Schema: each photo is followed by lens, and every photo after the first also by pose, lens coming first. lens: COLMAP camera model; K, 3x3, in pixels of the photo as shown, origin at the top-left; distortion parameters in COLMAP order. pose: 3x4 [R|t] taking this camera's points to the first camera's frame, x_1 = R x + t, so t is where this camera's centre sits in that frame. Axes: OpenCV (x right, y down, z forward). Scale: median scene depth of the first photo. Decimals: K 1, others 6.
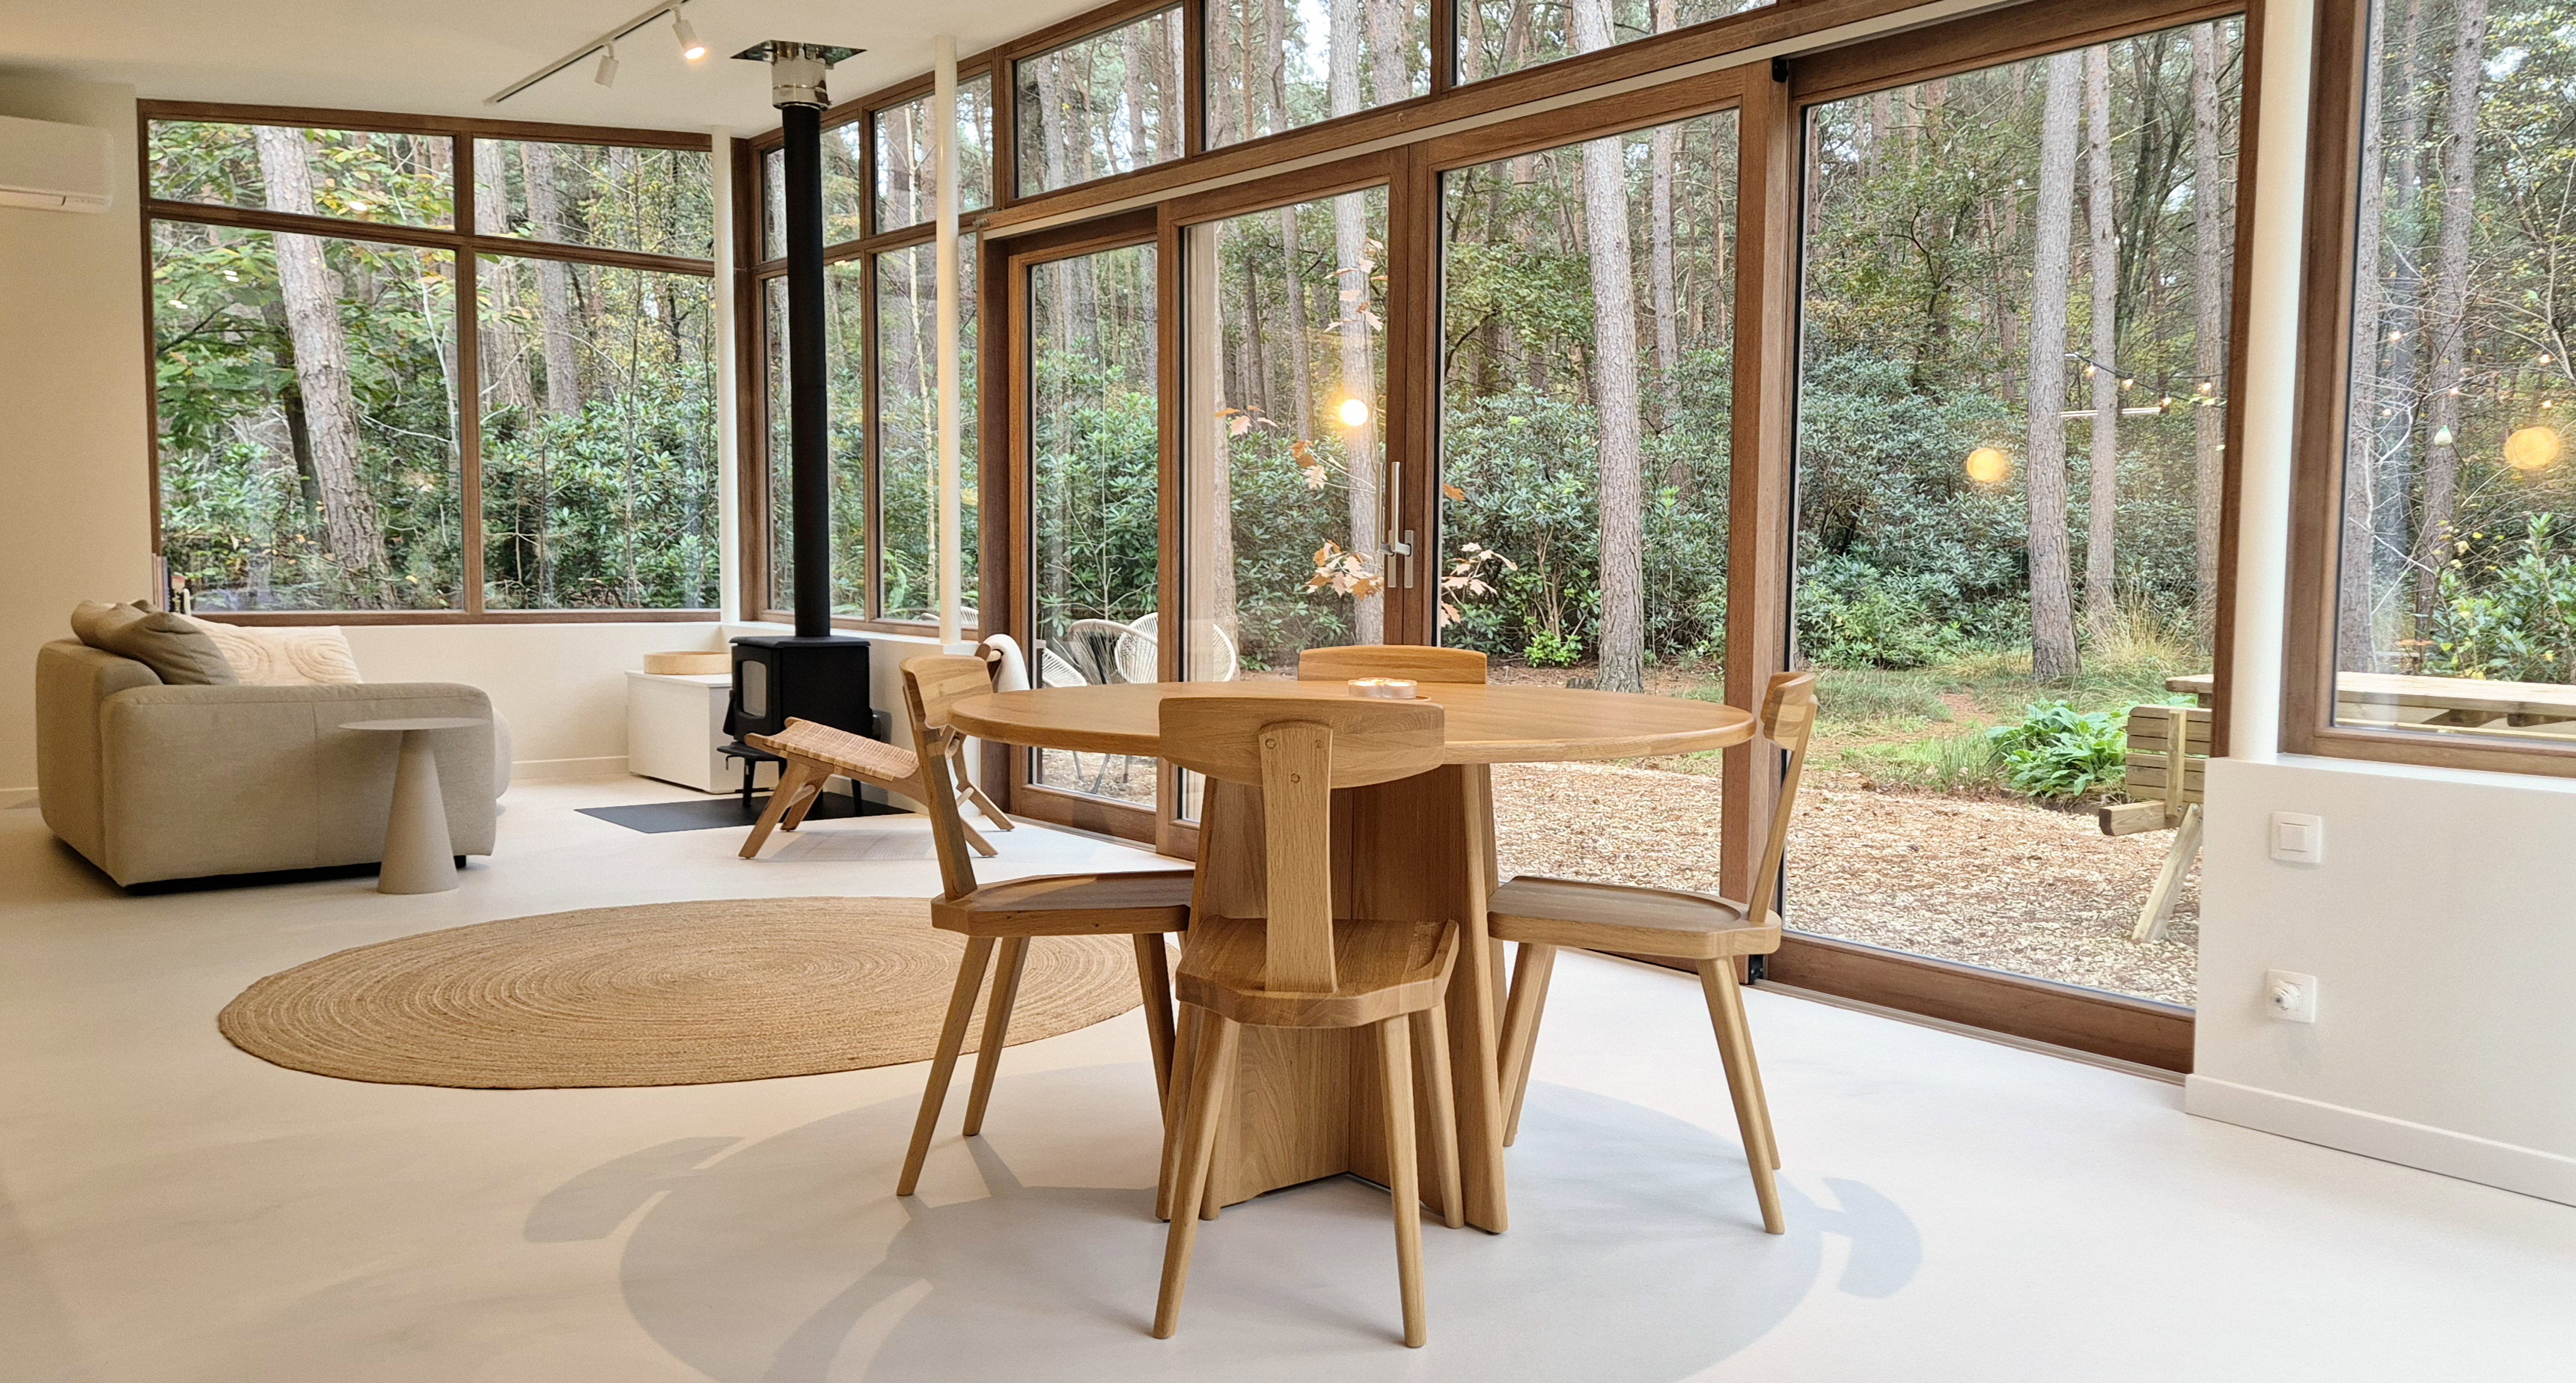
lens RADIAL K [[1895.1, 0, 1356.7], [0, 1895.1, 700.6], [0, 0, 1]] dist [-0.000555, 0.005204]
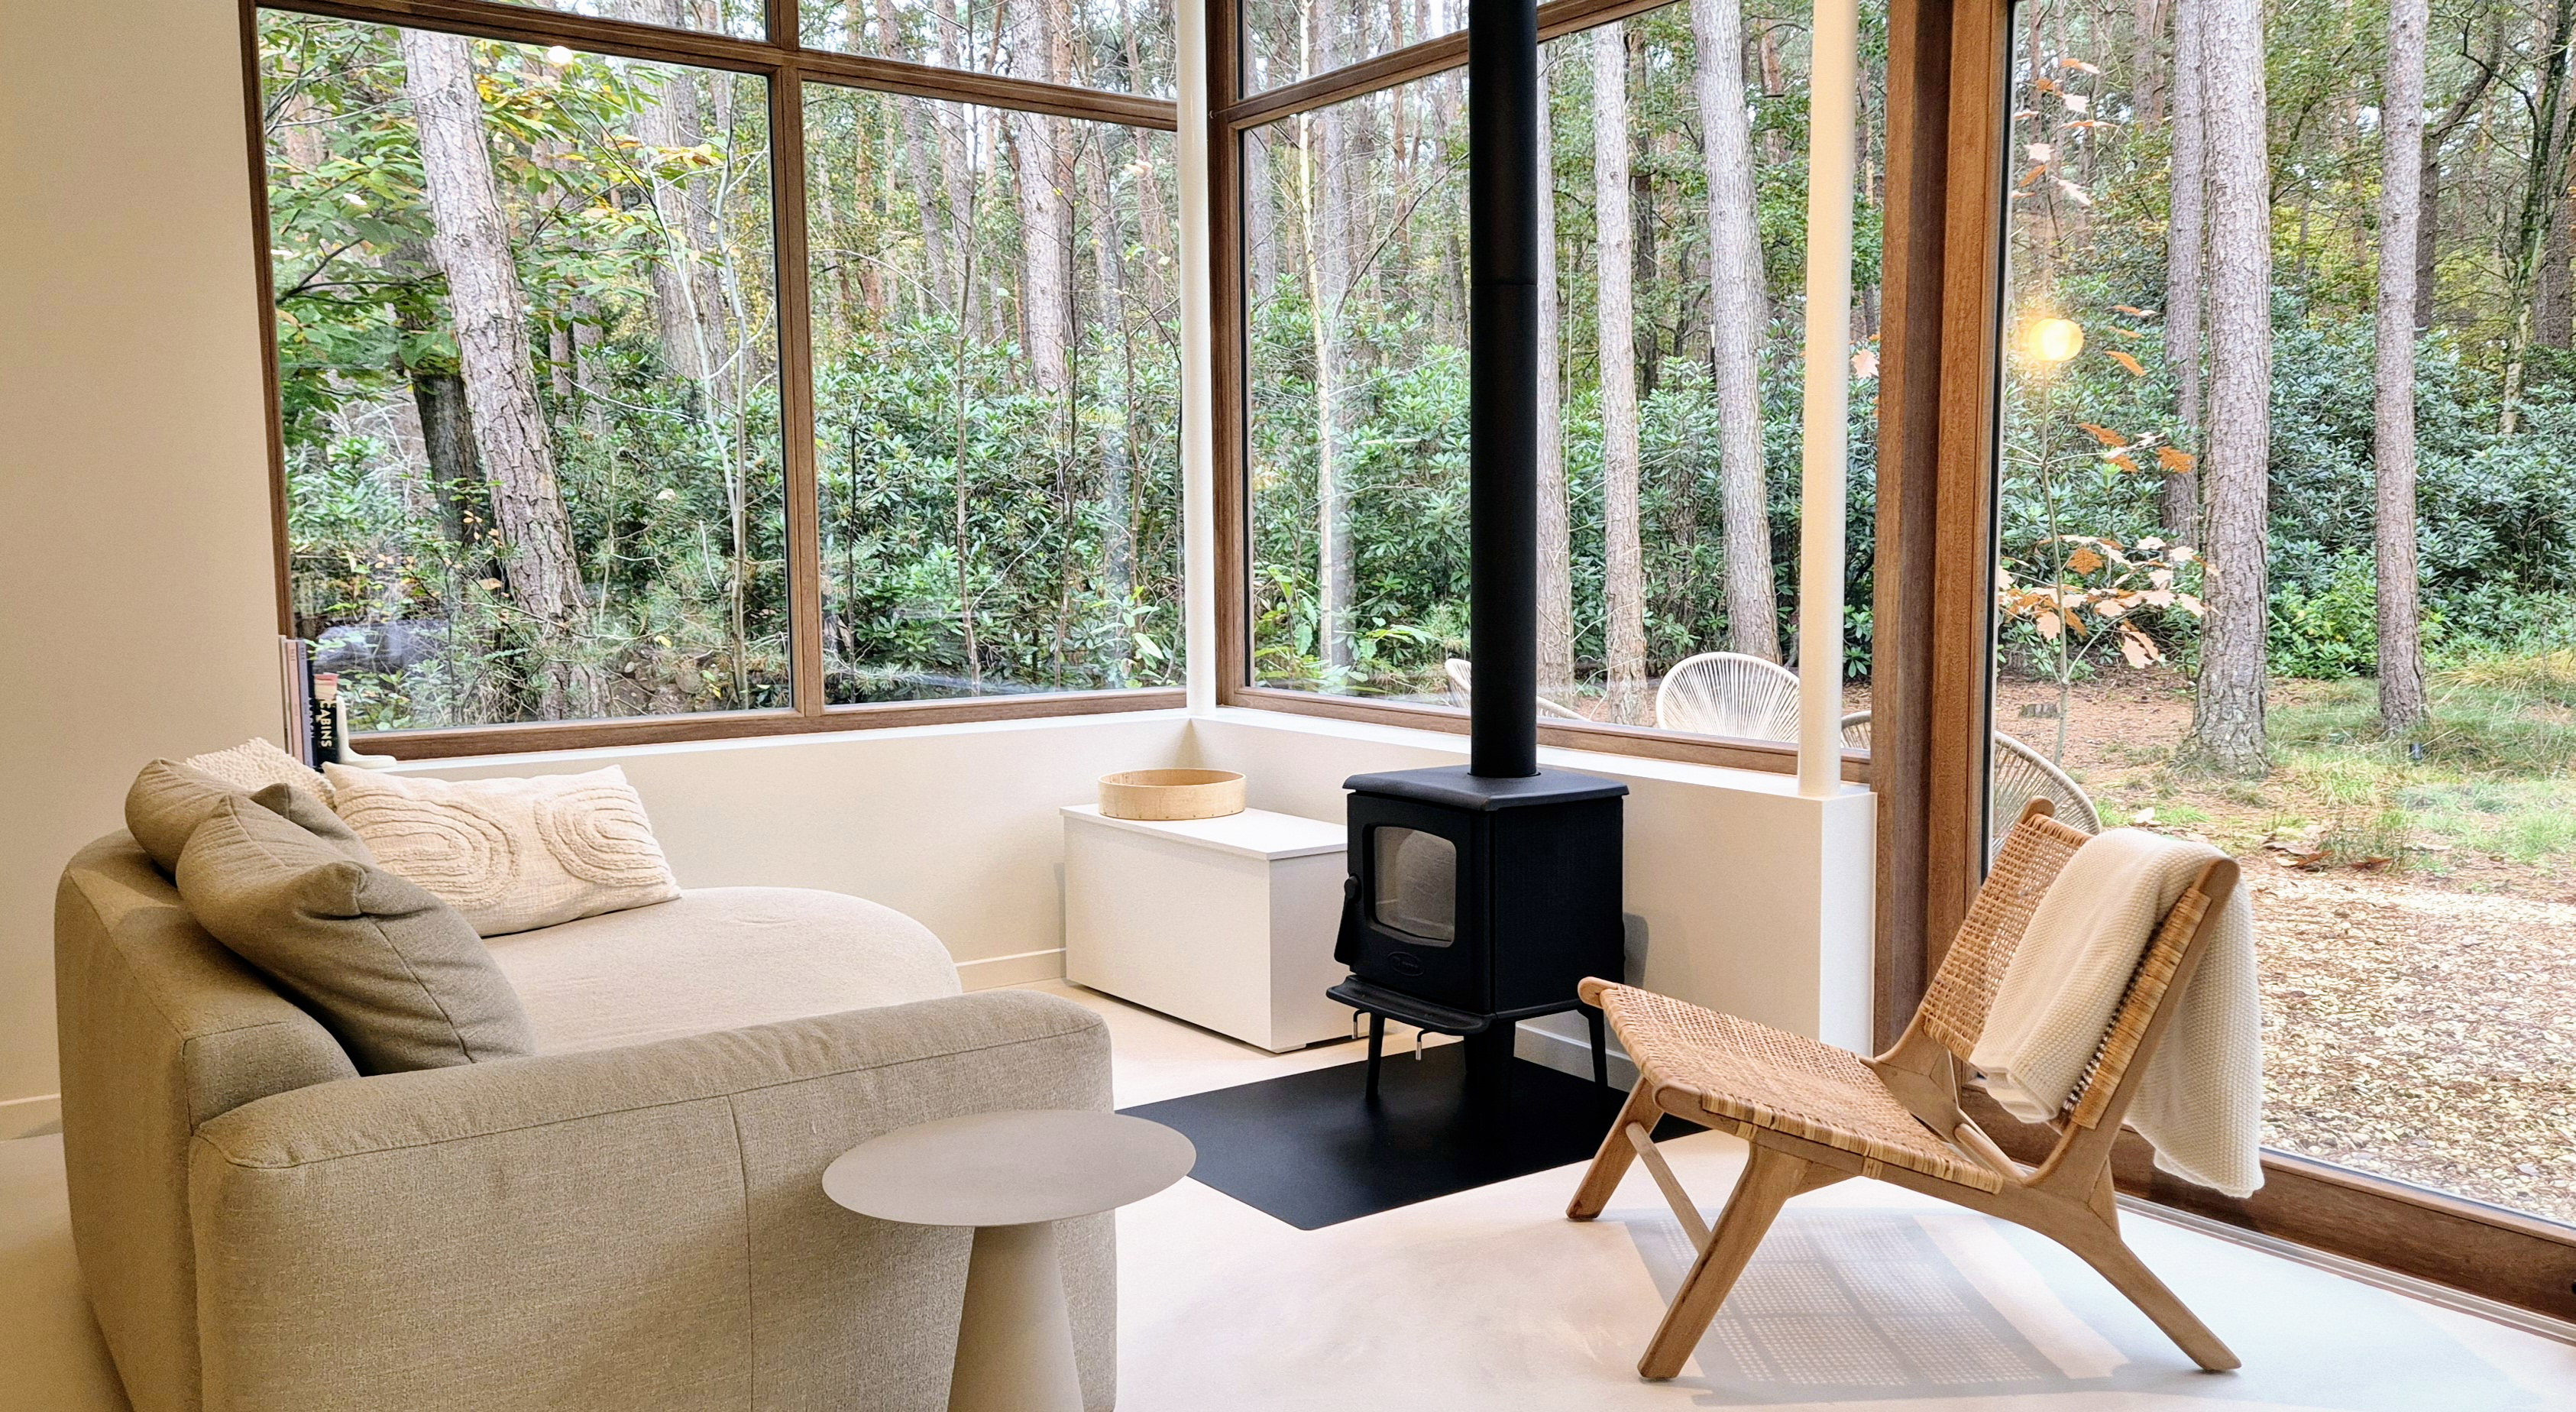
lens RADIAL K [[2015.6, 0, 1285.3], [0, 2015.6, 742.2], [0, 0, 1]] dist [0.032925, -0.006397]
pose [[0.995528, -0.010273, -0.093906, -0.290603], [0.012645, 0.999615, 0.024700, -0.056031], [0.093616, -0.025777, 0.995275, 0.442468]]
